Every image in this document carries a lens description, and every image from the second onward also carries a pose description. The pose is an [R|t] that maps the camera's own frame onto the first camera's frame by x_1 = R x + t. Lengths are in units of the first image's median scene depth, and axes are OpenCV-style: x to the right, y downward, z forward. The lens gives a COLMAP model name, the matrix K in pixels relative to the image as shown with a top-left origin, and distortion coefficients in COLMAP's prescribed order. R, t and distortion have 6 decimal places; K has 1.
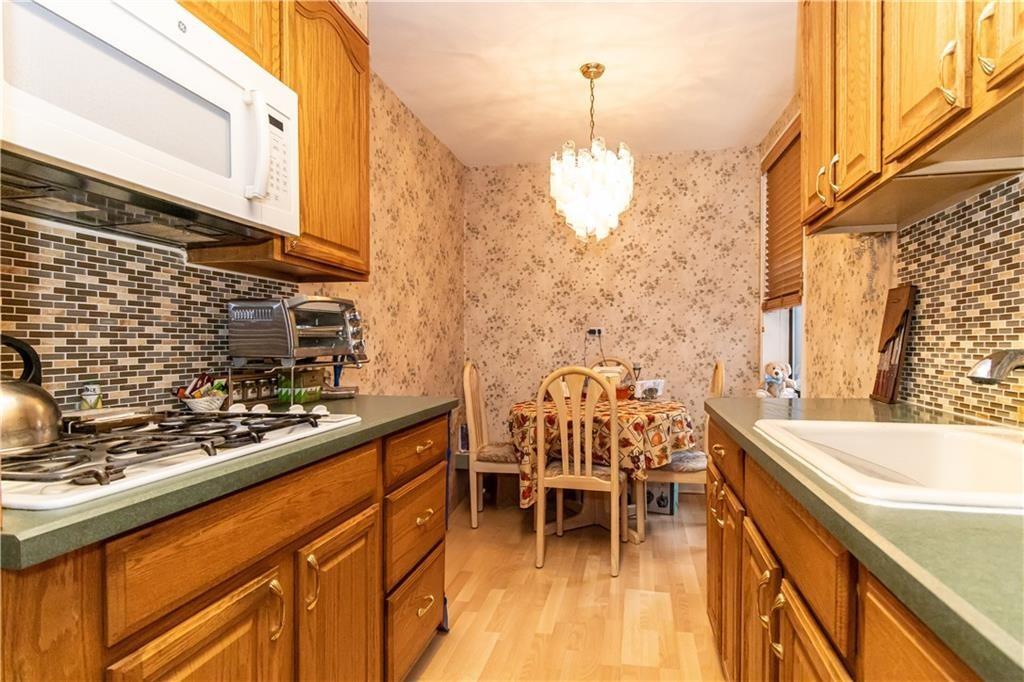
lens RADIAL K [[544.9, 0, 515.8], [0, 544.9, 354.0], [0, 0, 1]] dist [-0.001422, 0.000226]
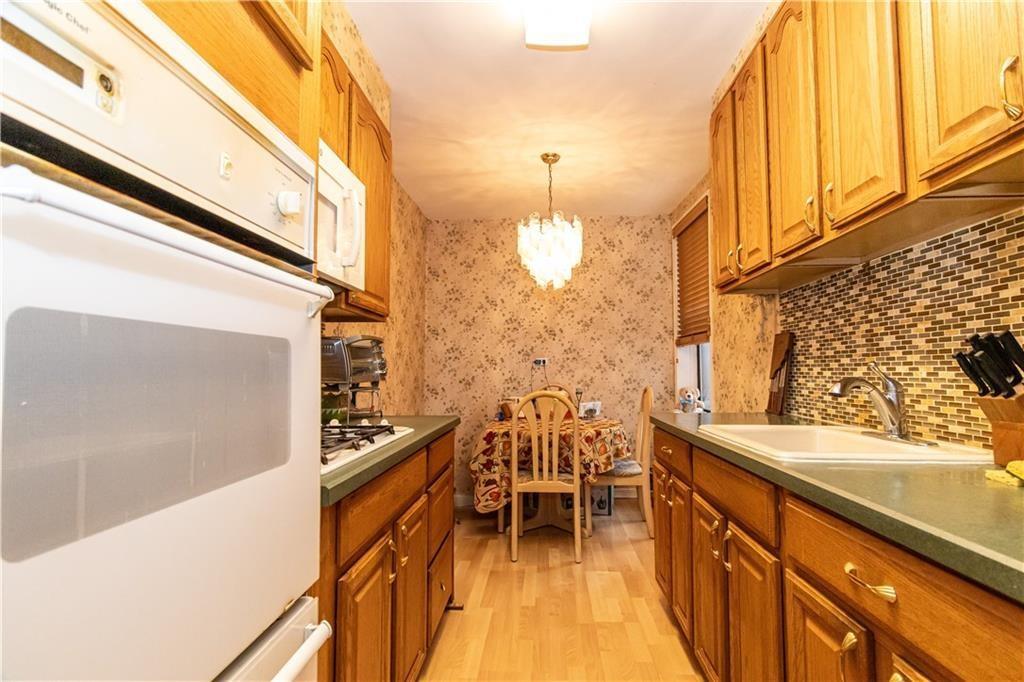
lens RADIAL K [[496.6, 0, 515.7], [0, 496.6, 345.0], [0, 0, 1]] dist [0.001072, 0.001631]
pose [[0.991250, 0.008303, 0.131736, -0.097030], [0.001225, 0.997398, -0.072075, 0.000759], [-0.131991, 0.071605, 0.988661, -0.117426]]
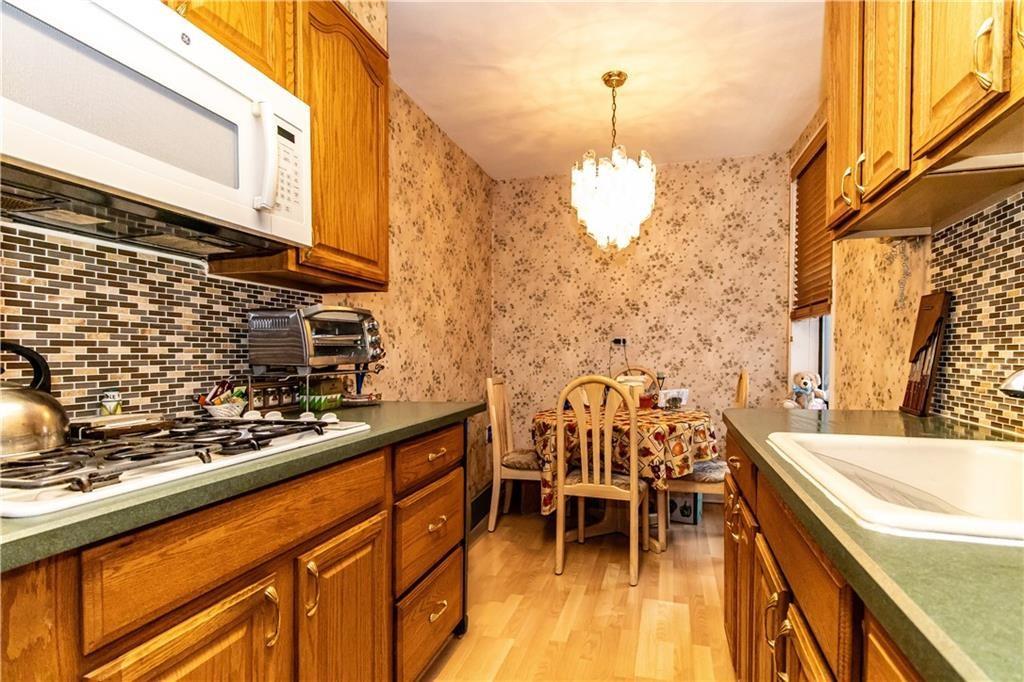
lens RADIAL K [[528.1, 0, 512.2], [0, 528.1, 367.6], [0, 0, 1]] dist [0.004359, -0.000536]
pose [[0.997790, 0.003372, -0.066365, 0.021749], [-0.002791, 0.999957, 0.008839, -0.000116], [0.066392, -0.008634, 0.997756, 0.018943]]
